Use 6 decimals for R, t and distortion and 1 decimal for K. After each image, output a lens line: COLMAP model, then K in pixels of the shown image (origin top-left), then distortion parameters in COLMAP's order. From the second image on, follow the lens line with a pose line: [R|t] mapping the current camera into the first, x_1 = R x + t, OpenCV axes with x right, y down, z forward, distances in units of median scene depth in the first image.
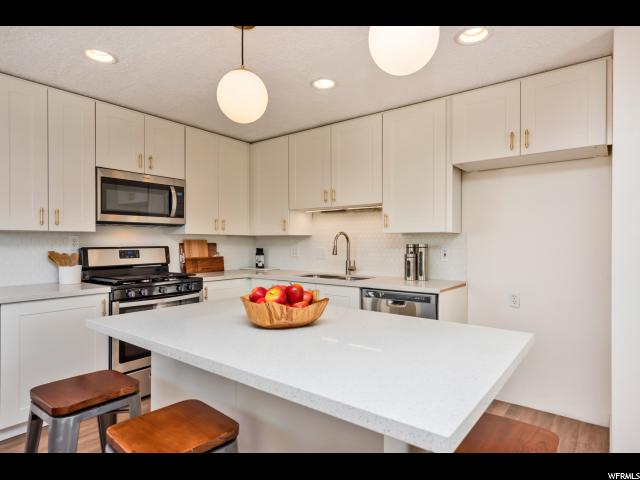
lens RADIAL K [[359.0, 0, 320.0], [0, 359.0, 240.0], [0, 0, 1]] dist [0.002719, -0.000582]
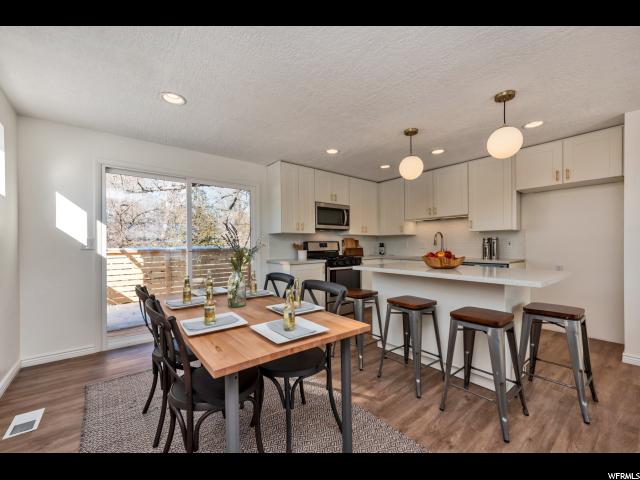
lens RADIAL K [[262.7, 0, 319.4], [0, 262.7, 247.5], [0, 0, 1]] dist [-0.000524, -0.000243]
pose [[0.970788, -0.006479, -0.239851, -0.213967], [0.010311, 0.999838, 0.014728, 0.030799], [0.239716, -0.016771, 0.970698, -0.391832]]
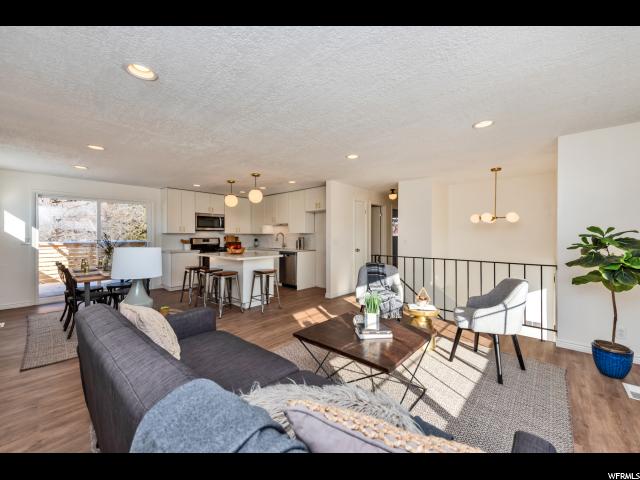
lens RADIAL K [[253.3, 0, 320.0], [0, 253.3, 240.0], [0, 0, 1]] dist [0.001555, -0.000037]
pose [[0.997241, -0.000463, -0.074225, 0.560658], [0.002008, 0.999783, 0.020735, -0.005870], [0.074199, -0.020827, 0.997026, -1.009215]]
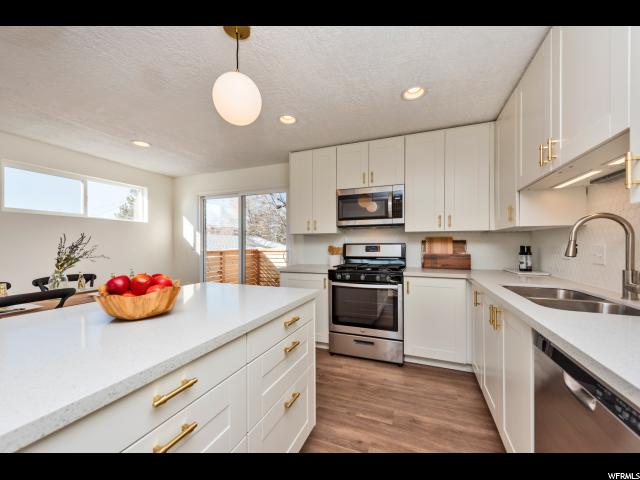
lens RADIAL K [[253.3, 0, 320.0], [0, 253.3, 240.0], [0, 0, 1]] dist [0.001555, -0.000037]
pose [[0.273402, -0.008396, -0.961863, 0.334719], [0.013583, 0.999896, -0.004867, 0.008669], [0.961804, -0.011734, 0.273487, 0.561945]]
